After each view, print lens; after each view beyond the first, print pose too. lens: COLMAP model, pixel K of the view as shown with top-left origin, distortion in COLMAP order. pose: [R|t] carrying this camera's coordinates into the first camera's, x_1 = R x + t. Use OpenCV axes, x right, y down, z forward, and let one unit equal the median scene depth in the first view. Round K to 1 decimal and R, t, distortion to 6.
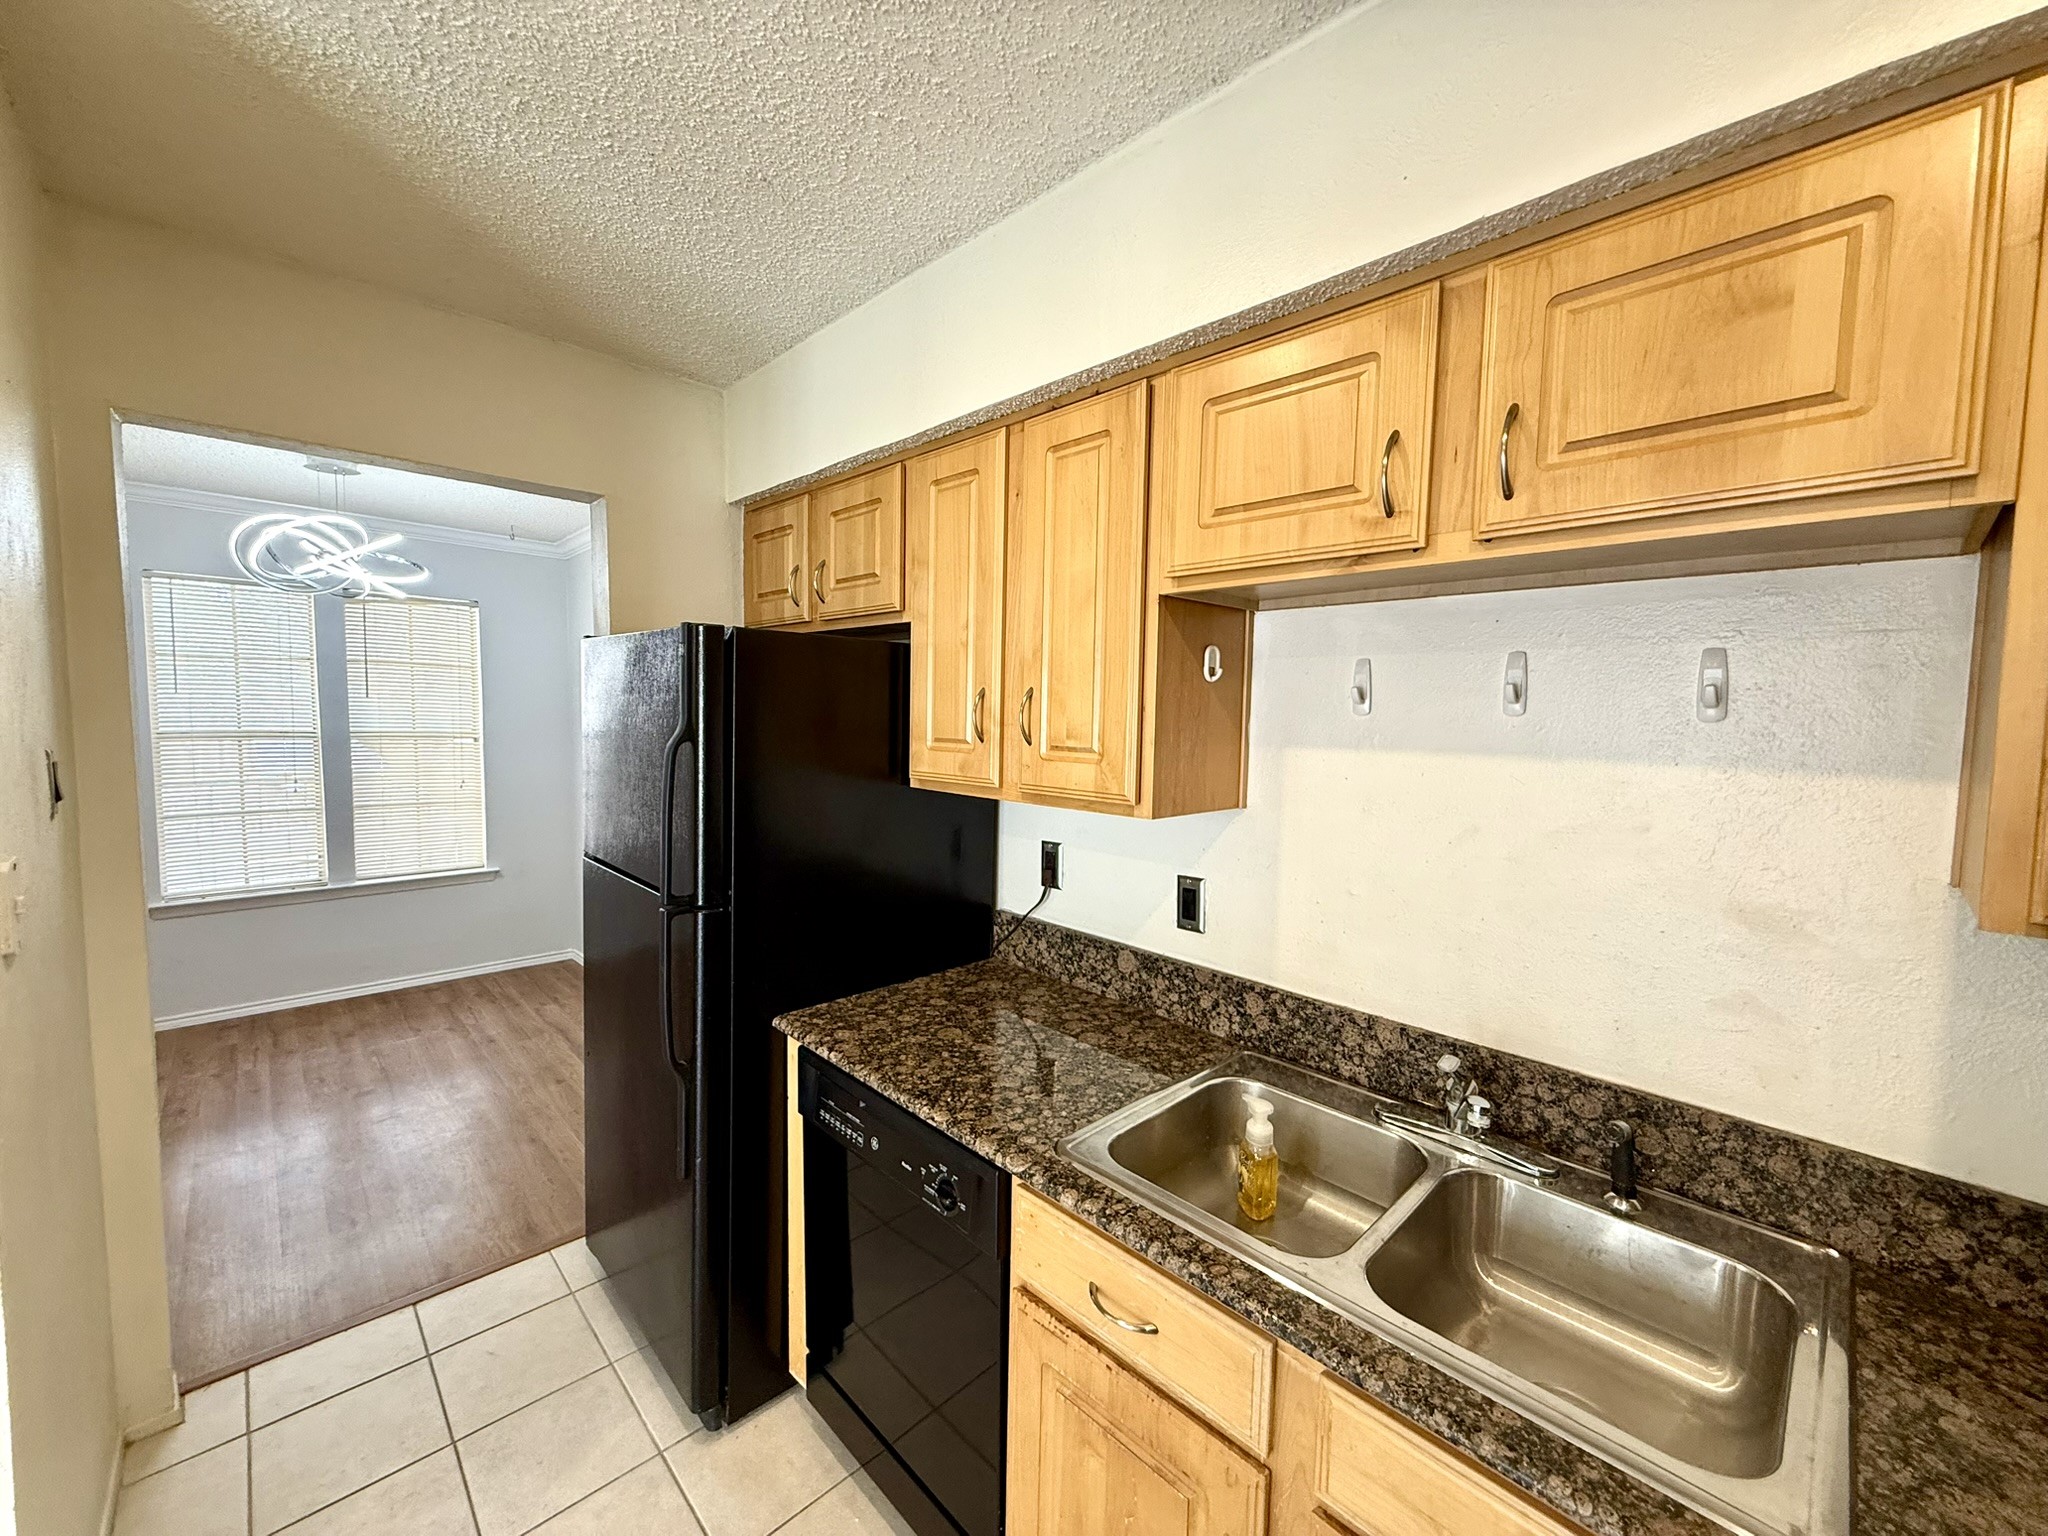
lens RADIAL K [[819.1, 0, 1016.5], [0, 819.1, 775.0], [0, 0, 1]] dist [0.002880, -0.000181]
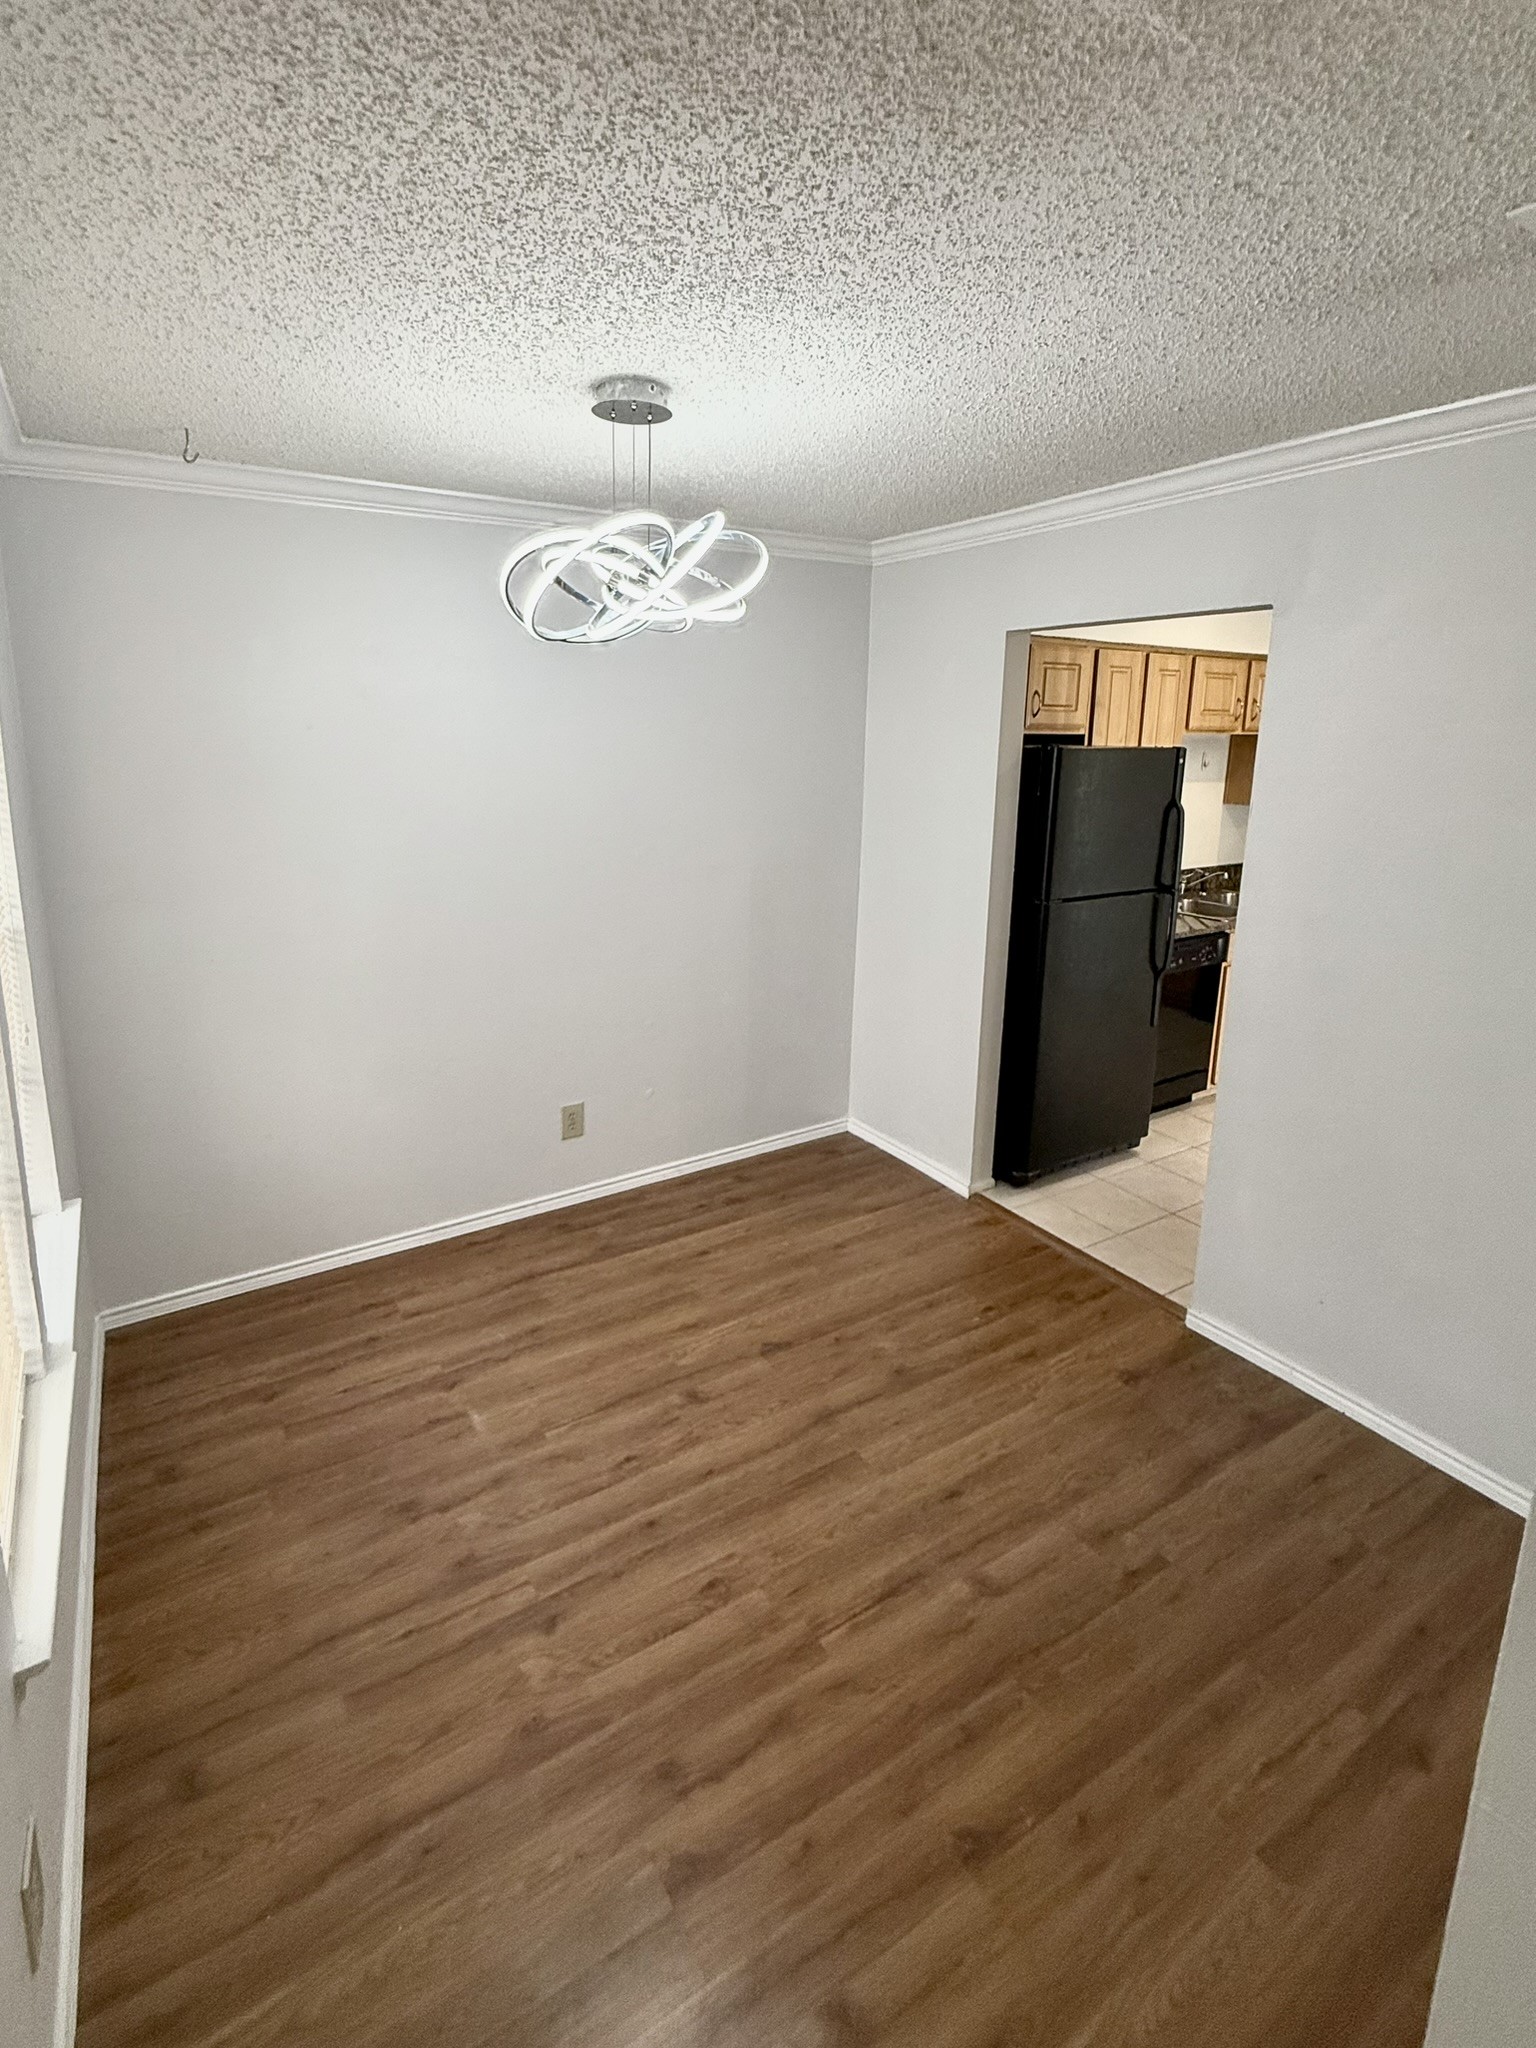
lens RADIAL K [[819.1, 0, 733.4], [0, 819.1, 929.2], [0, 0, 1]] dist [0.002880, -0.000181]
pose [[0.254152, -0.220424, 0.941711, -2.708391], [0.095305, 0.974652, 0.202413, -0.250890], [-0.962457, 0.038306, 0.268717, 1.554082]]
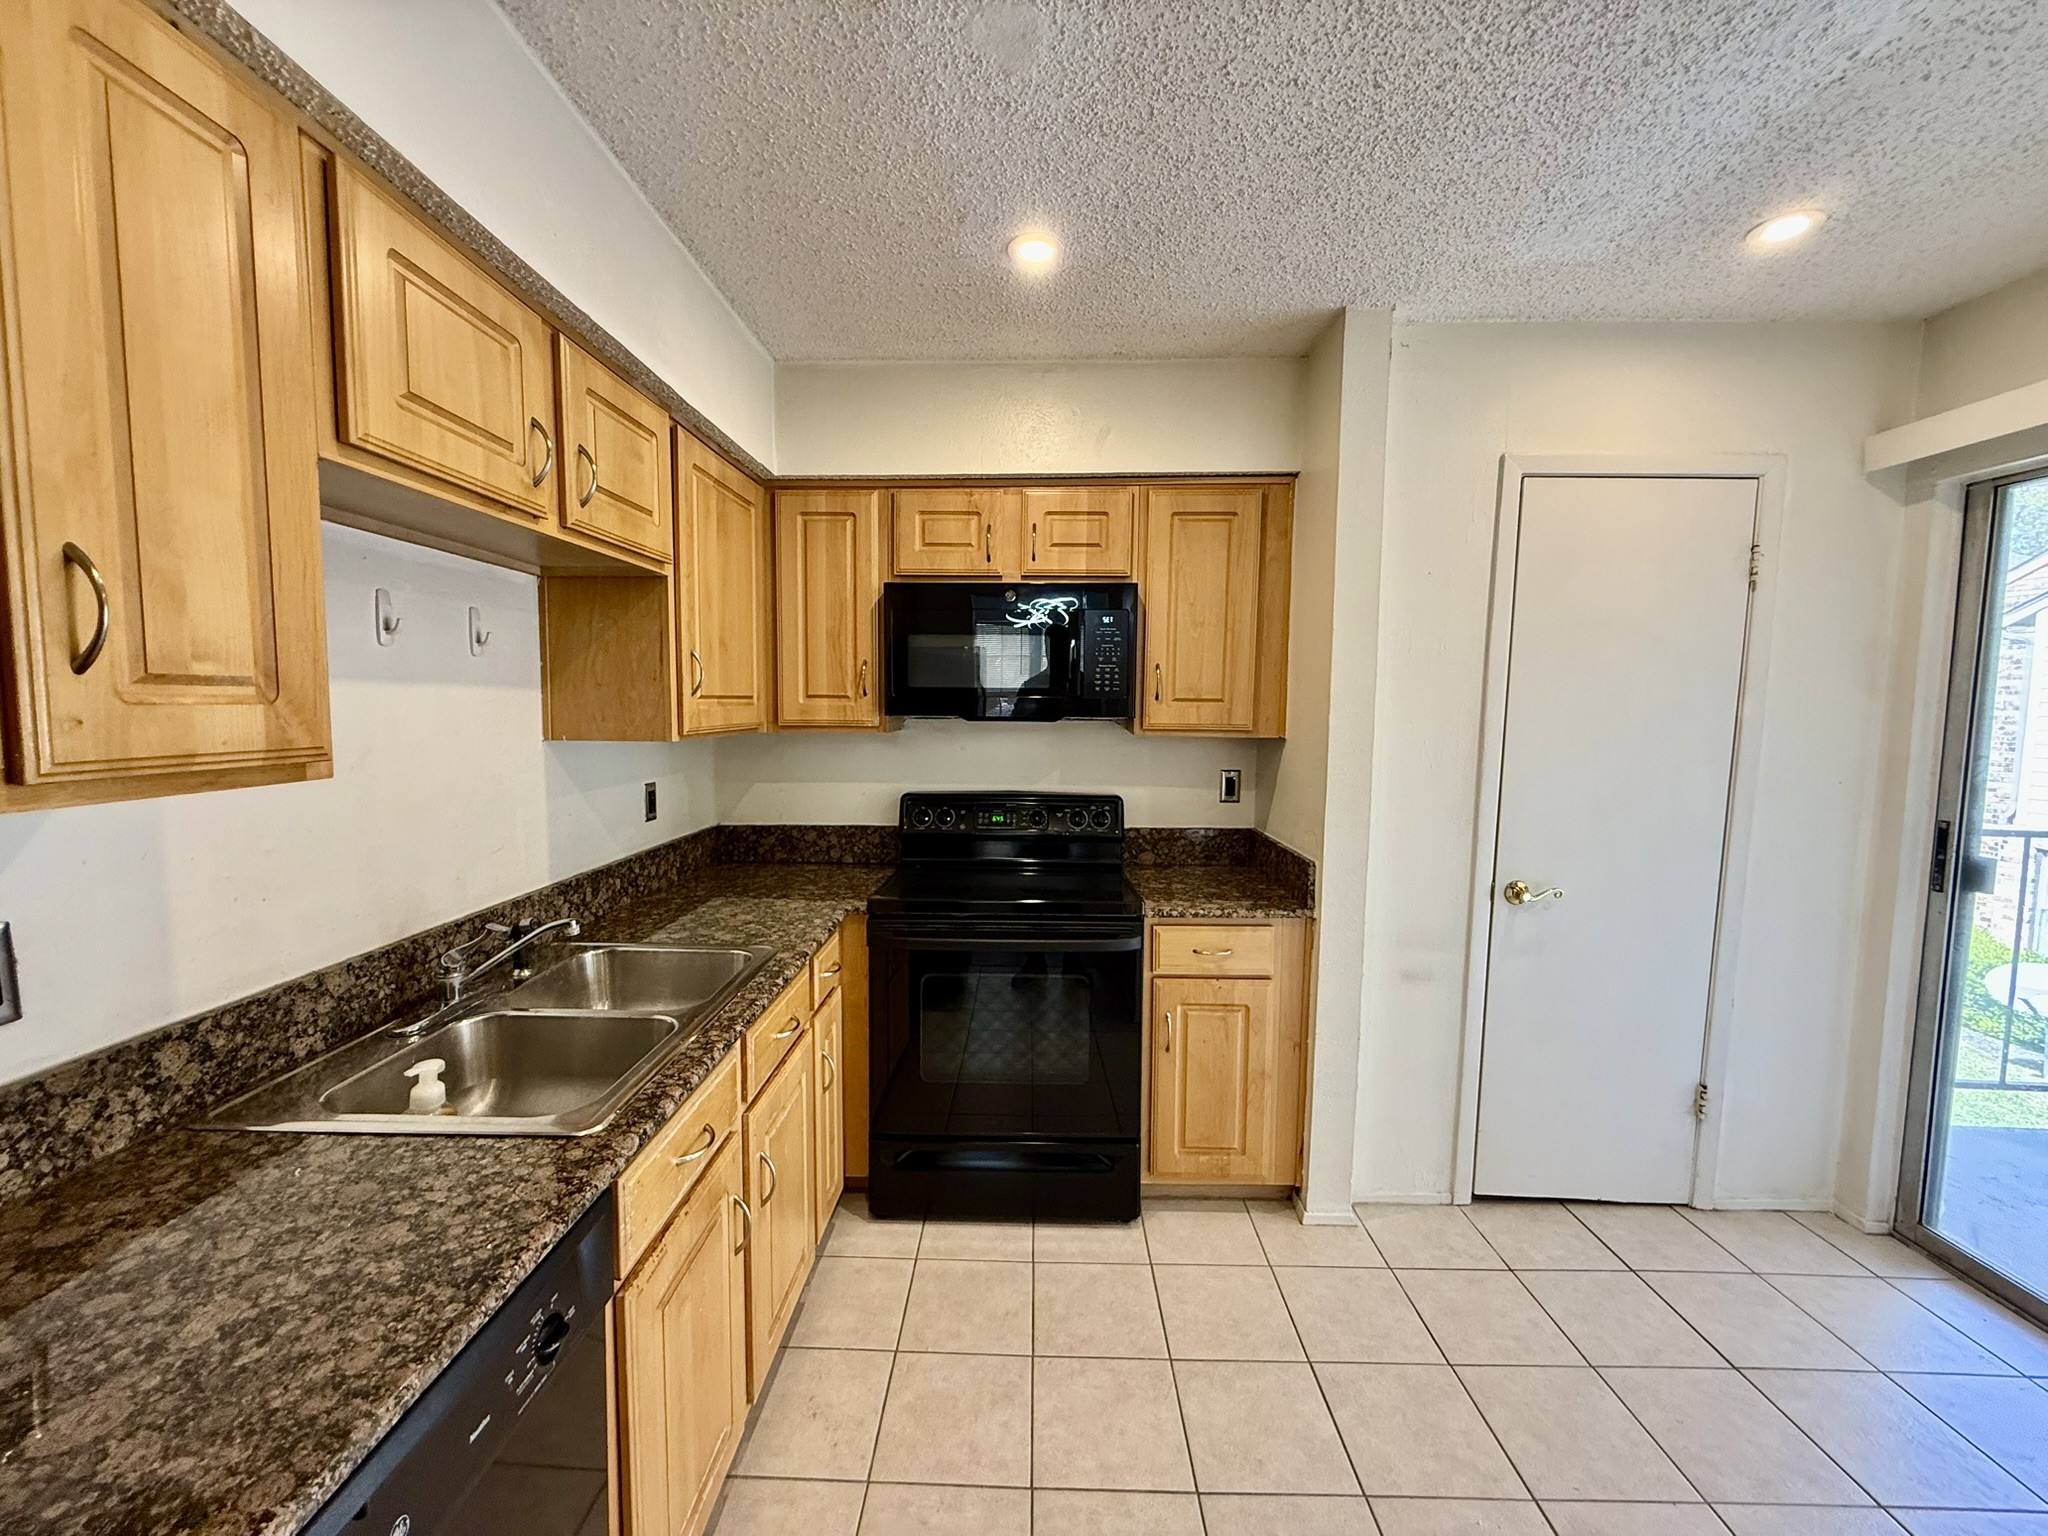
lens RADIAL K [[819.1, 0, 1018.4], [0, 819.1, 786.7], [0, 0, 1]] dist [0.002880, -0.000181]
pose [[-0.709025, -0.094200, 0.698863, -0.681404], [0.035307, 0.985053, 0.168596, -0.032833], [-0.704299, 0.144213, -0.695101, 0.976845]]
